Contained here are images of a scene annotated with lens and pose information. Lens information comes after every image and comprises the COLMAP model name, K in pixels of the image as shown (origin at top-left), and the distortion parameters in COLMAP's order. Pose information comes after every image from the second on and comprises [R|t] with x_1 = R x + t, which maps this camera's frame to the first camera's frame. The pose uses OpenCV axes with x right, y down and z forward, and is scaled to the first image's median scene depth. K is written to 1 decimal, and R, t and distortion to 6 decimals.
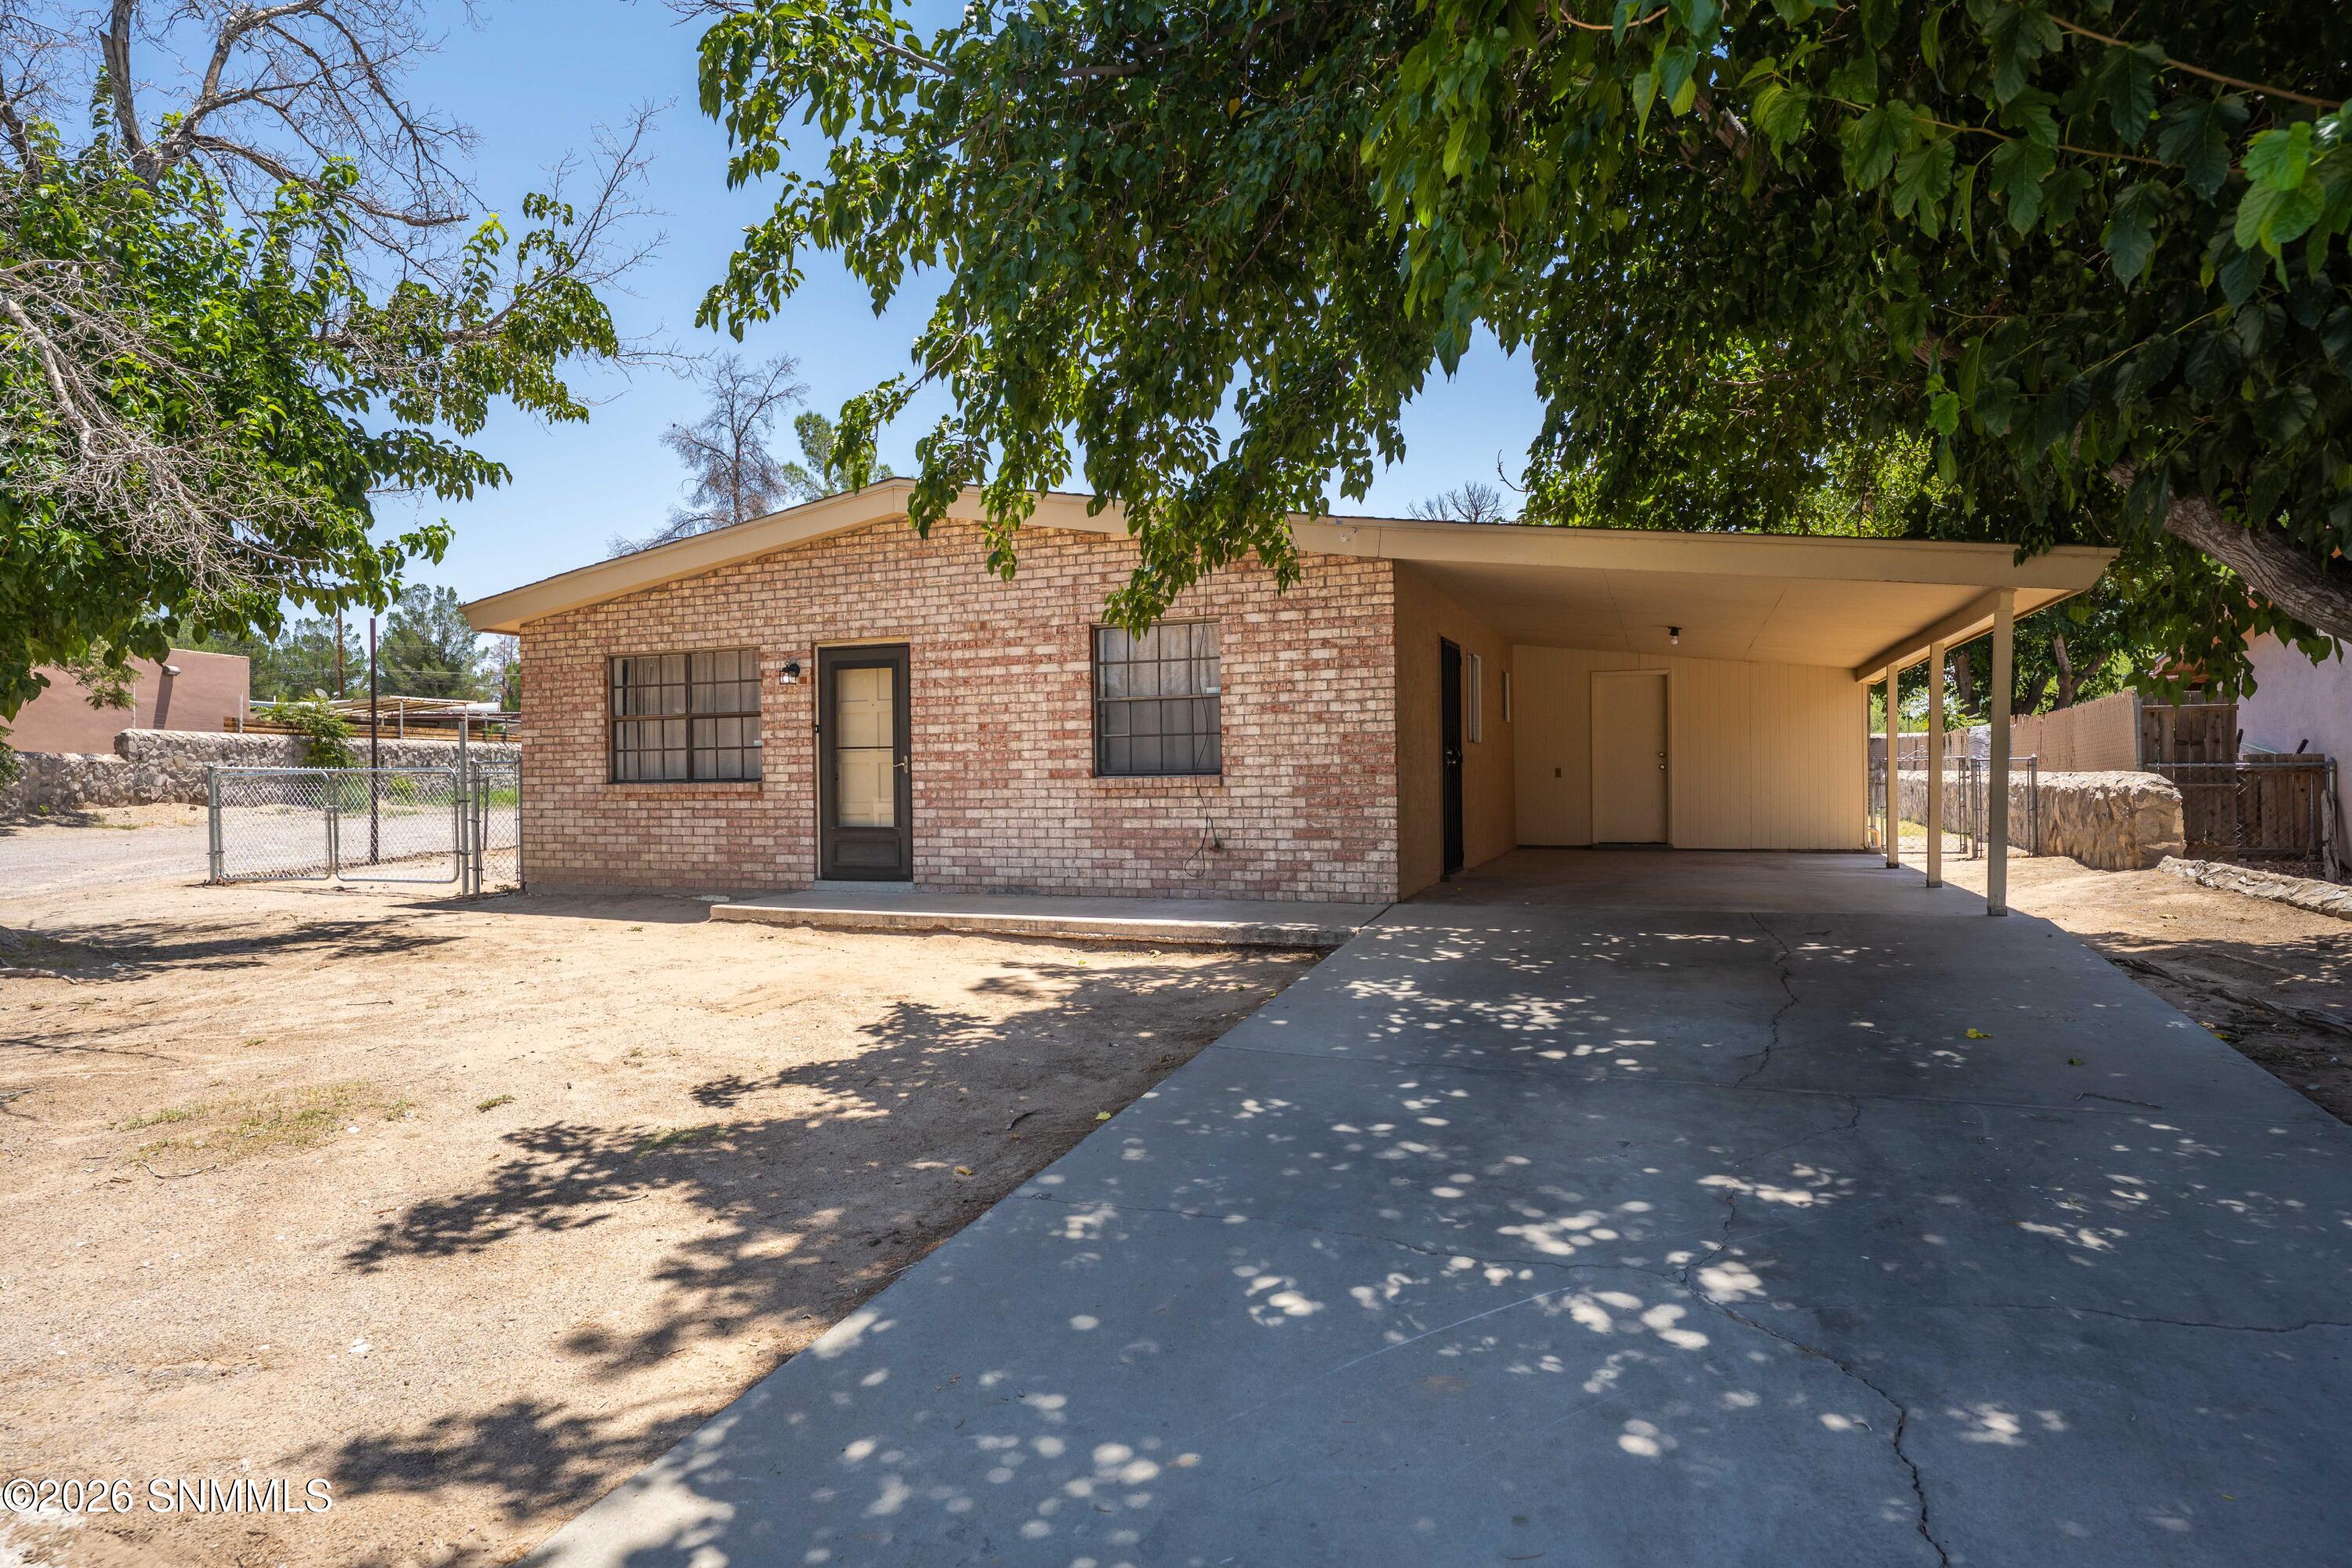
lens RADIAL K [[1353.8, 0, 1164.2], [0, 1353.8, 774.3], [0, 0, 1]] dist [0.000687, 0.001464]
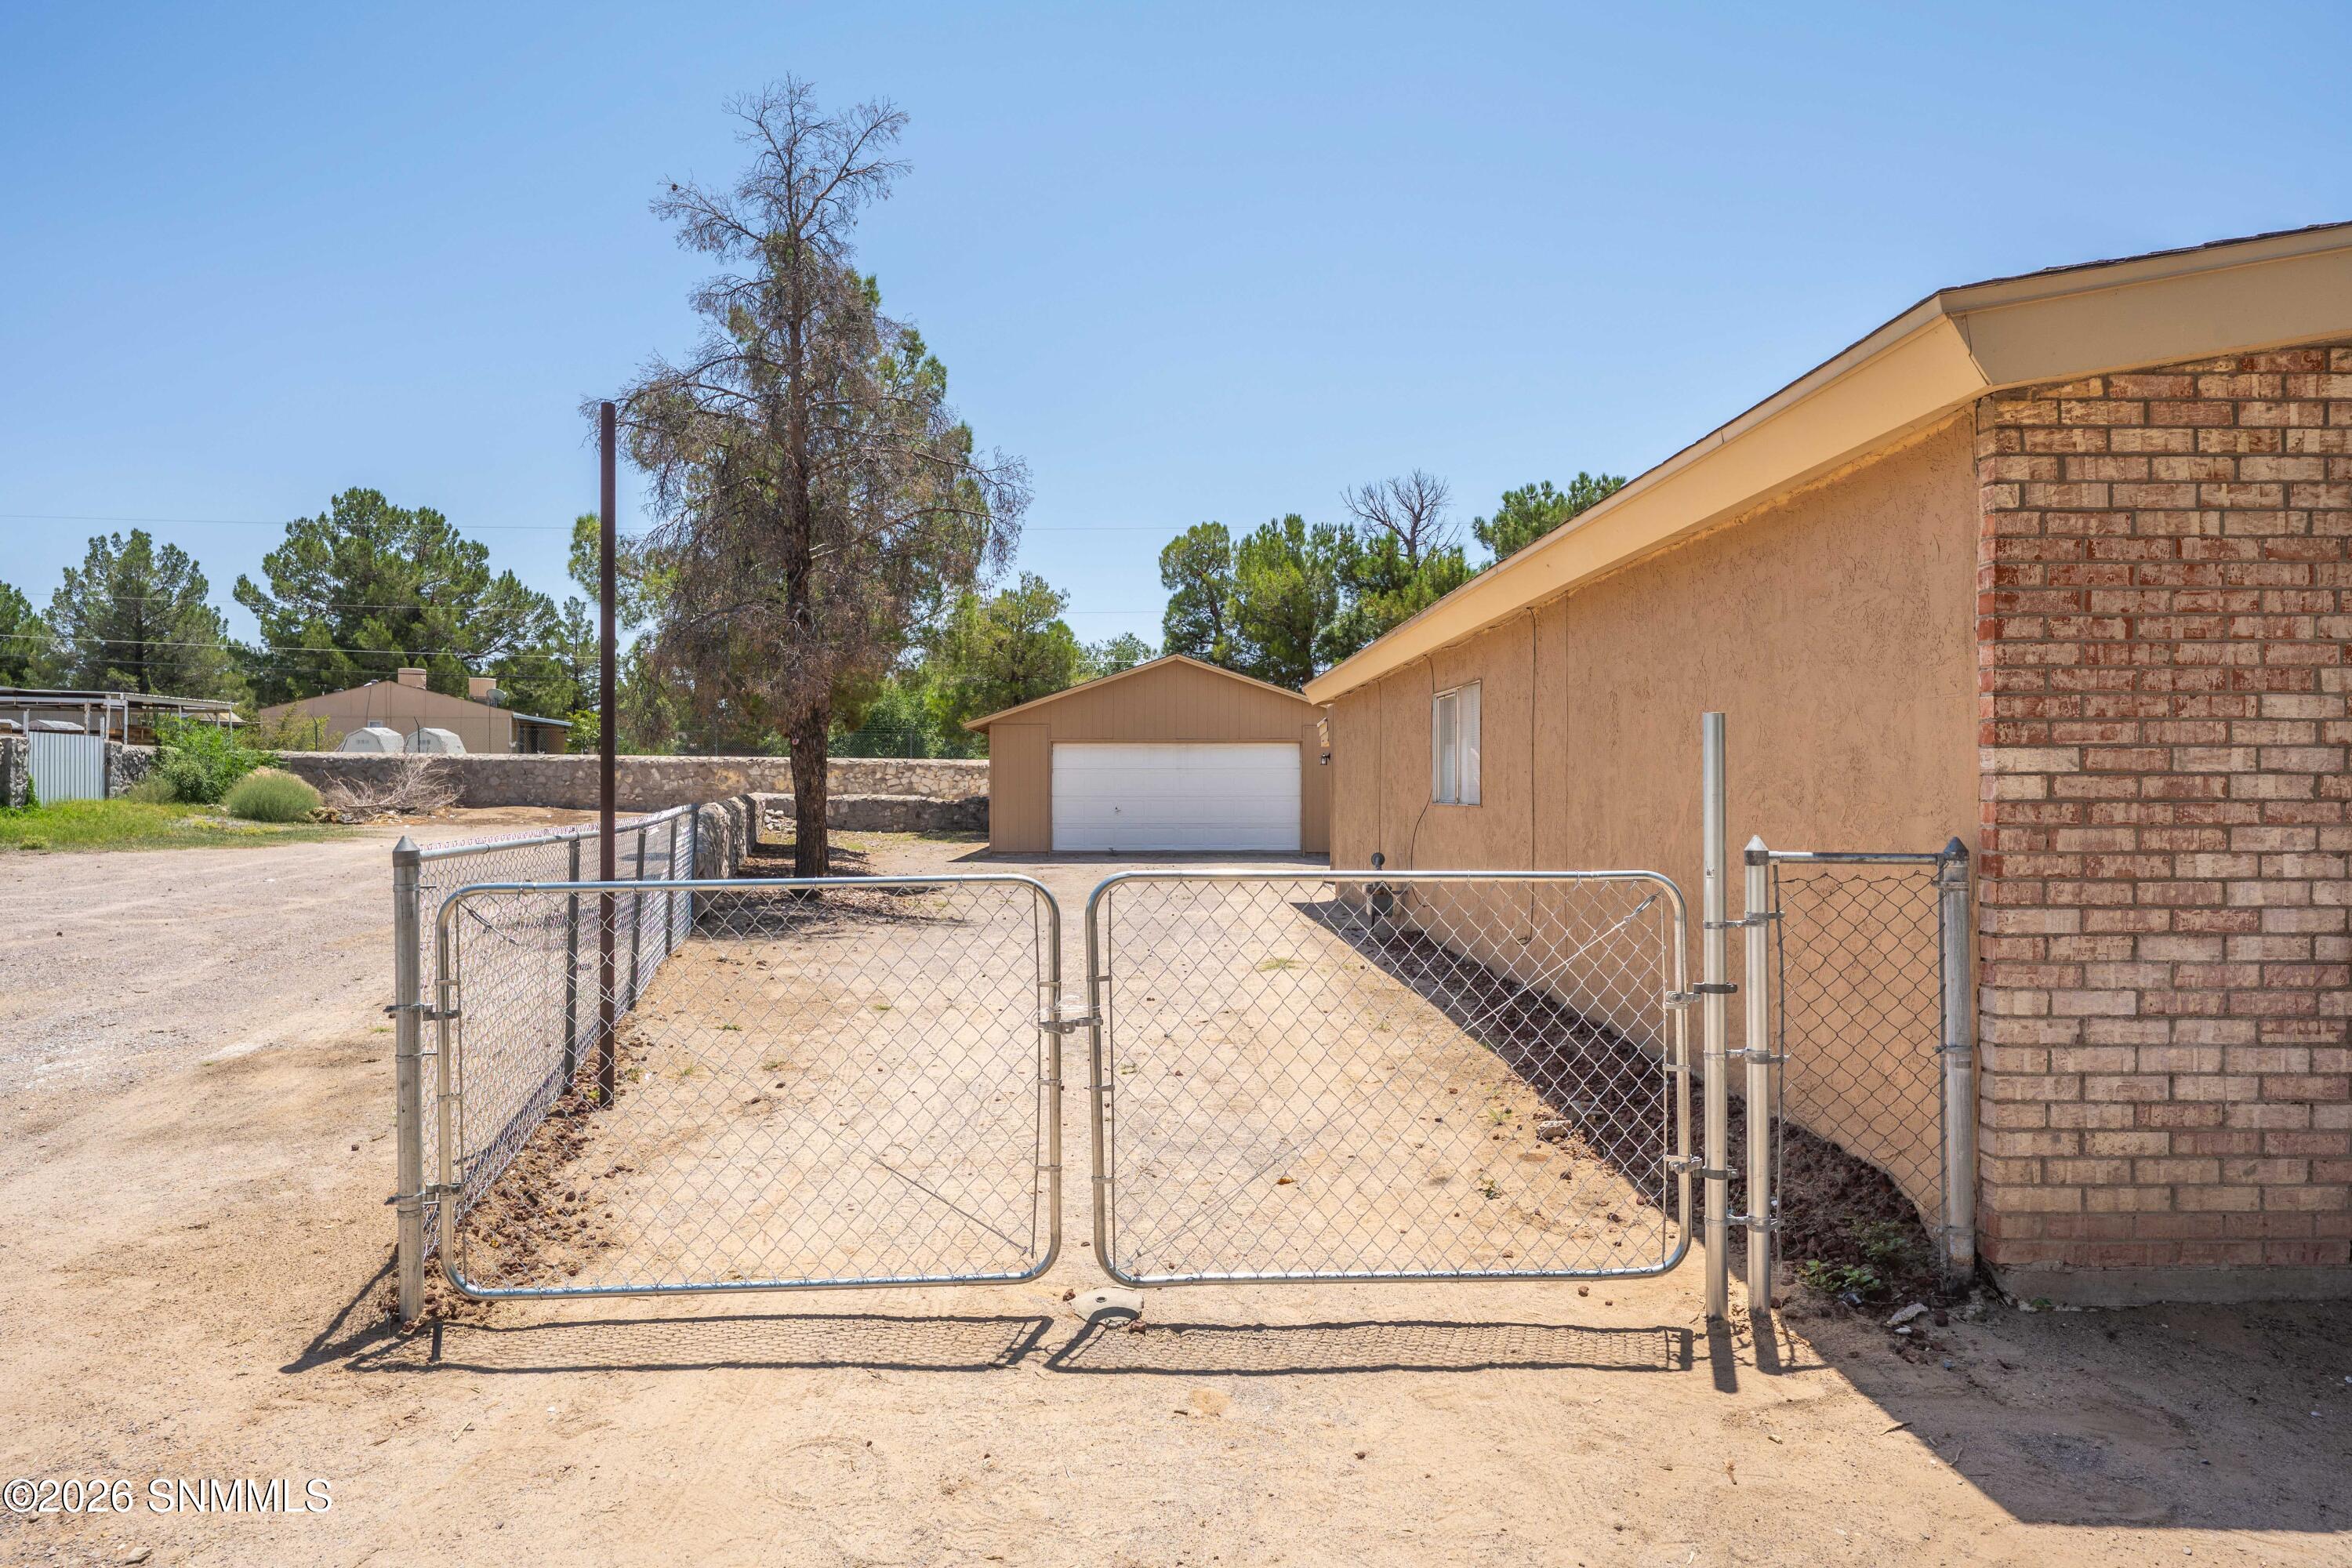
lens RADIAL K [[1353.8, 0, 1150.0], [0, 1353.8, 782.6], [0, 0, 1]] dist [0.000687, 0.001464]
pose [[0.918496, 0.014610, 0.395161, -0.908769], [-0.012698, 0.999892, -0.007454, -0.024843], [-0.395227, 0.001829, 0.918582, 0.957589]]
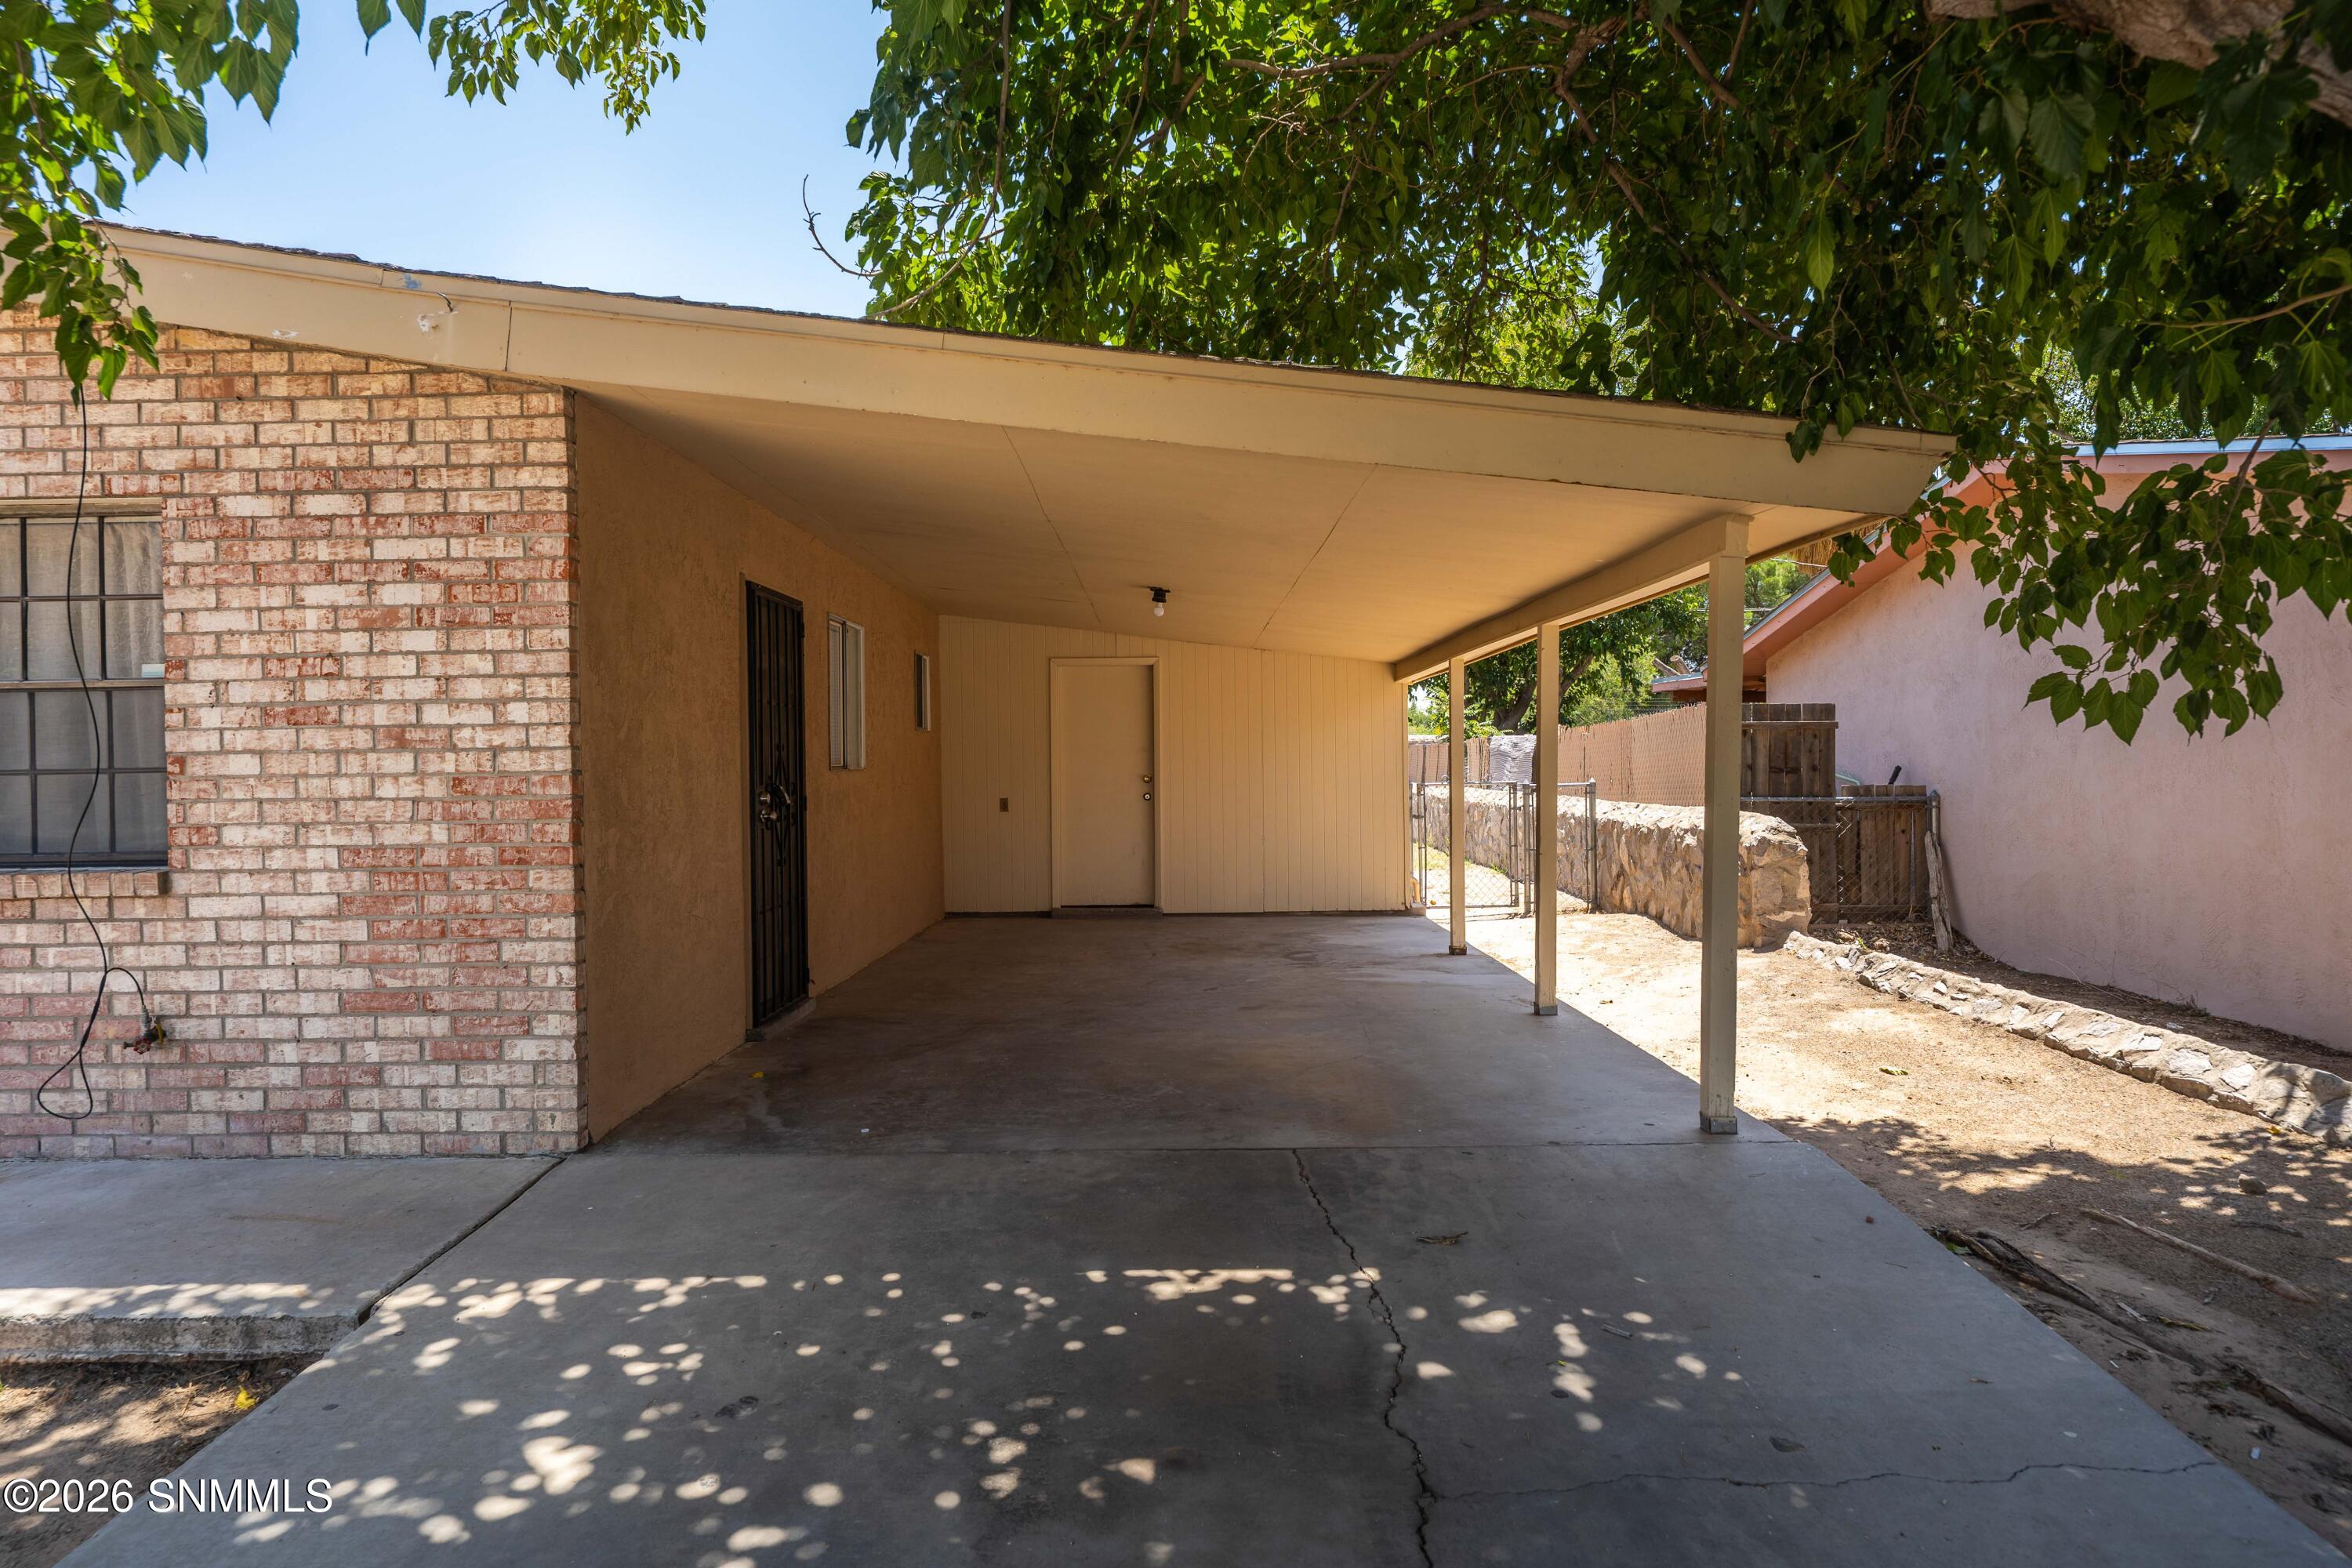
lens RADIAL K [[1413.4, 0, 1179.4], [0, 1413.4, 770.8], [0, 0, 1]] dist [-0.007445, 0.003726]
pose [[0.933755, -0.000346, 0.357913, 0.173903], [-0.001244, 0.999990, 0.004214, -0.031284], [-0.357911, -0.004380, 0.933745, 0.444947]]
